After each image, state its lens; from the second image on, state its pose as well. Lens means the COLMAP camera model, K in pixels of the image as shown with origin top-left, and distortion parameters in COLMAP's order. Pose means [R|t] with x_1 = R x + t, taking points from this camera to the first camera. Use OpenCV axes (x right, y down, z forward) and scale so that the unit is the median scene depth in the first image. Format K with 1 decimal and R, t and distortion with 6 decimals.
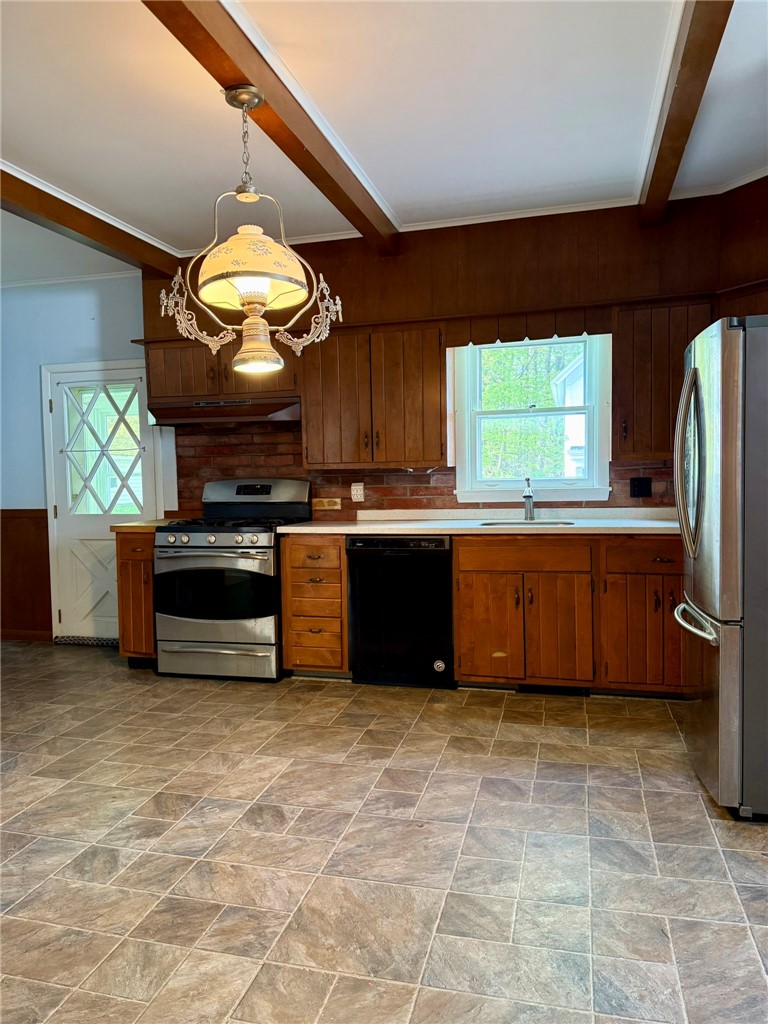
lens RADIAL K [[729.6, 0, 379.7], [0, 729.6, 483.3], [0, 0, 1]] dist [0.012651, -0.000994]
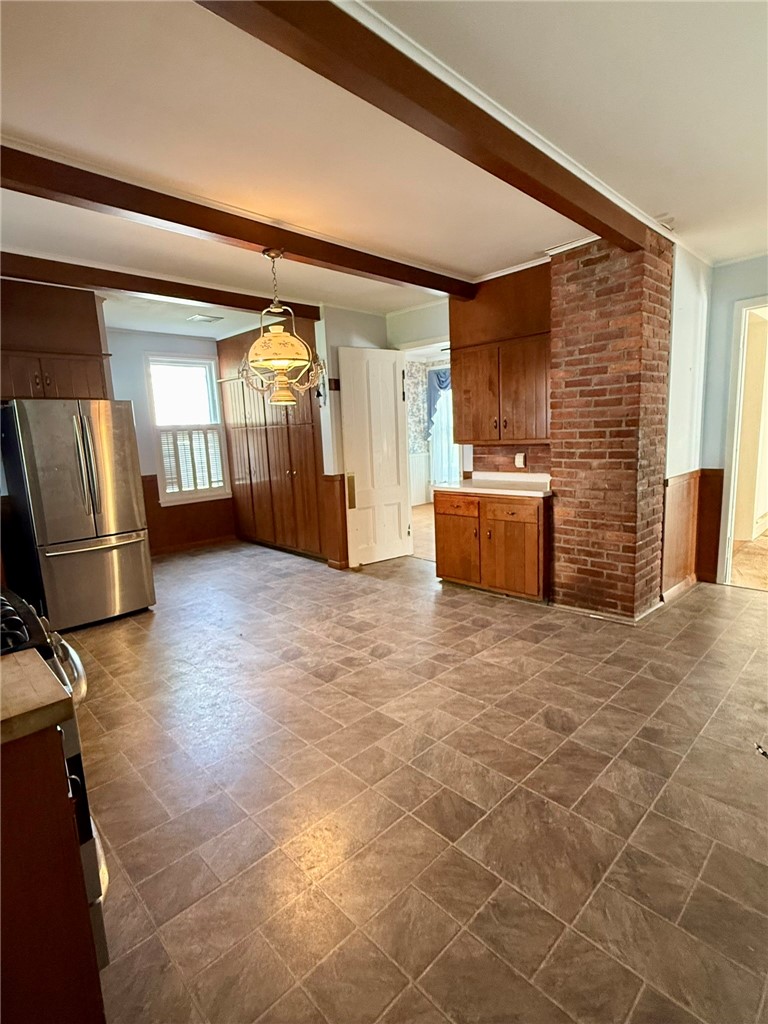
lens RADIAL K [[498.2, 0, 384.0], [0, 498.2, 512.0], [0, 0, 1]] dist [-0.000893, -0.000011]
pose [[-0.856253, -0.018695, 0.516218, -0.645313], [0.073644, 0.984719, 0.157815, -0.039512], [-0.511280, 0.173146, -0.841792, 1.231585]]
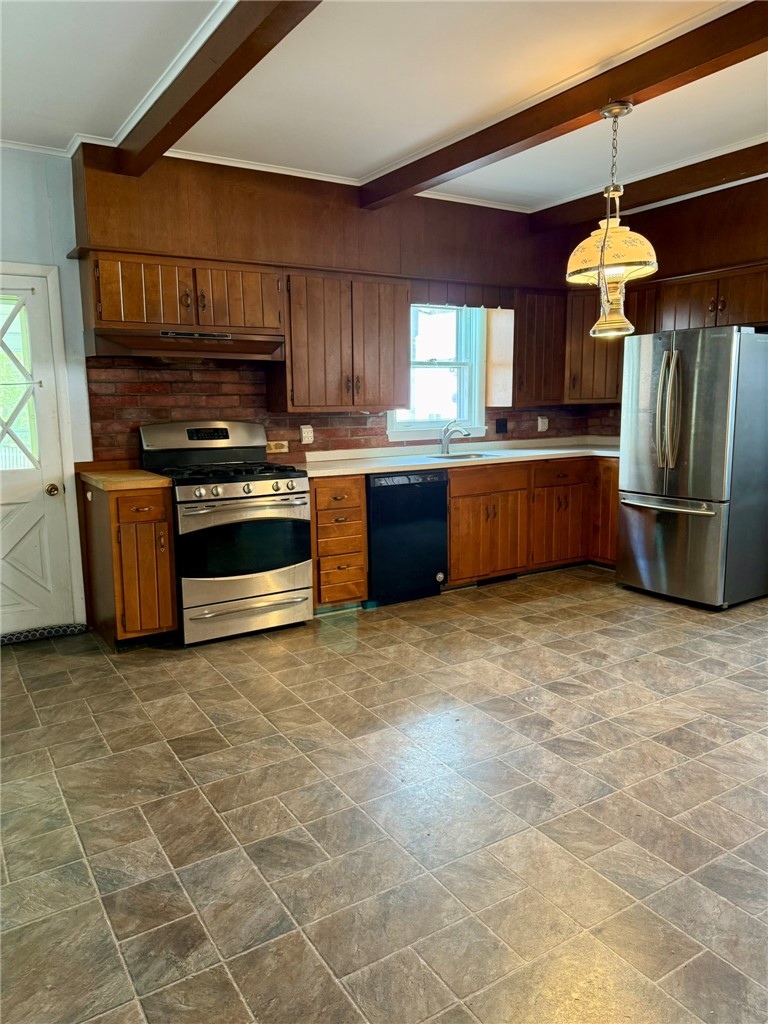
lens RADIAL K [[720.5, 0, 386.0], [0, 720.5, 513.7], [0, 0, 1]] dist [0.073804, -0.117140]
pose [[0.671698, -0.101581, 0.733828, -0.842925], [0.009556, 0.991660, 0.128525, -0.007674], [-0.740763, -0.079318, 0.667067, 0.277625]]
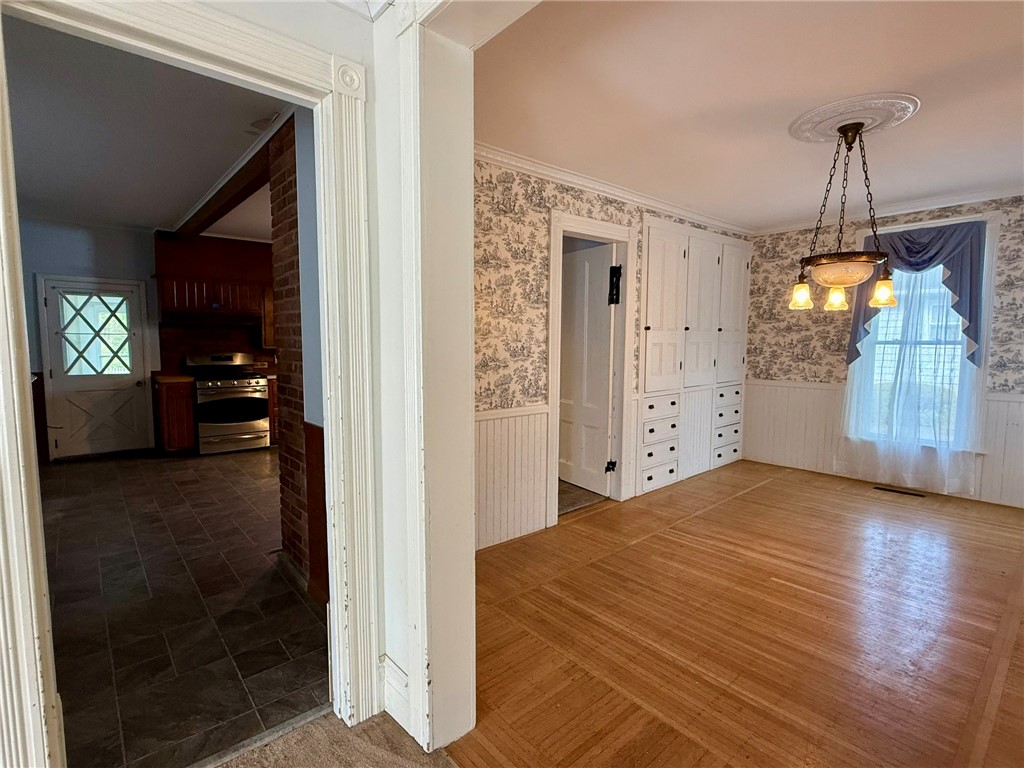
lens RADIAL K [[498.2, 0, 512.0], [0, 498.2, 384.0], [0, 0, 1]] dist [-0.000893, -0.000011]
pose [[0.552319, -0.050753, 0.832086, -1.026453], [-0.005681, 0.997893, 0.064637, -0.016250], [-0.833613, -0.040427, 0.550867, -0.438444]]
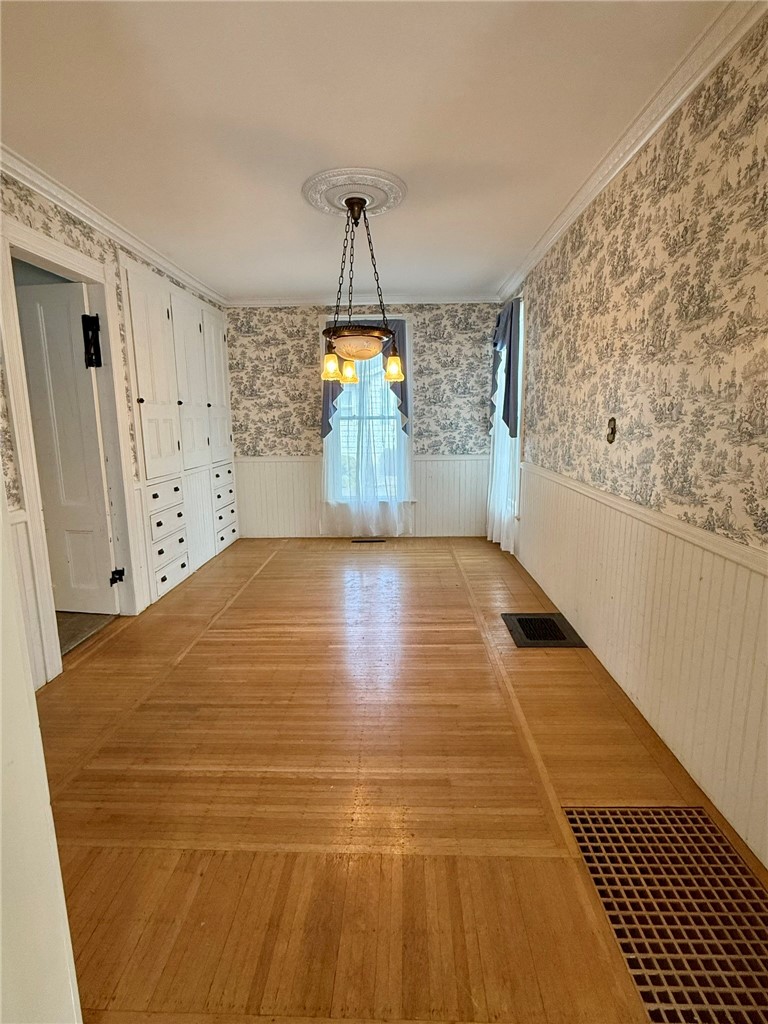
lens RADIAL K [[498.2, 0, 384.0], [0, 498.2, 512.0], [0, 0, 1]] dist [-0.000893, -0.000011]
pose [[-0.234425, -0.152572, 0.960087, -0.927545], [0.023277, 0.986443, 0.162444, -0.006931], [-0.971856, 0.060429, -0.227695, -0.277390]]
